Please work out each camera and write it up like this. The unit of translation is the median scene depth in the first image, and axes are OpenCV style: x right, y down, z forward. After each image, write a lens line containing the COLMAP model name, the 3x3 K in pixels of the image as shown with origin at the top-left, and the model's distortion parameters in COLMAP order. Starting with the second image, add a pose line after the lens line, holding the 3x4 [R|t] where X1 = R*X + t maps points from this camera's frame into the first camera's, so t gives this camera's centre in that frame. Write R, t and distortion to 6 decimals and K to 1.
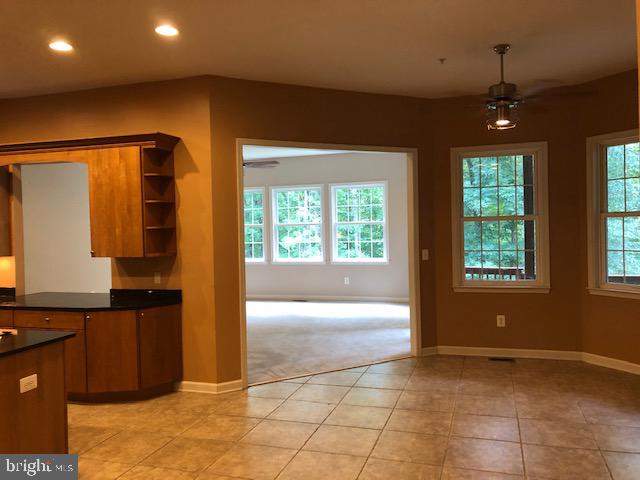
lens RADIAL K [[534.8, 0, 320.0], [0, 534.8, 240.0], [0, 0, 1]] dist [0.035703, 0.000195]
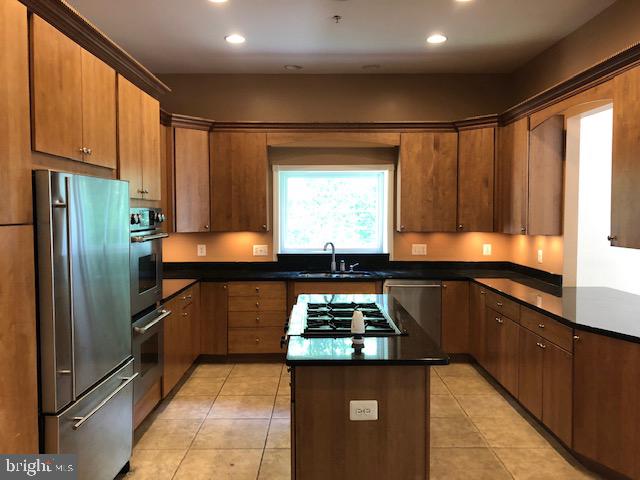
lens RADIAL K [[534.8, 0, 320.0], [0, 534.8, 240.0], [0, 0, 1]] dist [0.035703, 0.000195]
pose [[0.306916, 0.074226, -0.948838, 0.081421], [-0.026109, 0.997236, 0.069567, -0.010865], [0.951379, 0.003421, 0.308005, 0.481495]]
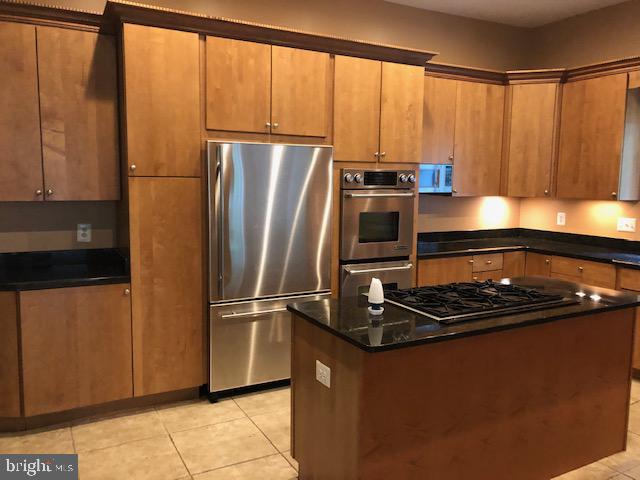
lens RADIAL K [[534.8, 0, 320.0], [0, 534.8, 240.0], [0, 0, 1]] dist [0.035703, 0.000195]
pose [[-0.689252, 0.101842, -0.717328, -0.026125], [-0.011319, 0.988437, 0.151208, -0.013218], [0.724433, 0.112340, -0.680130, 0.977125]]
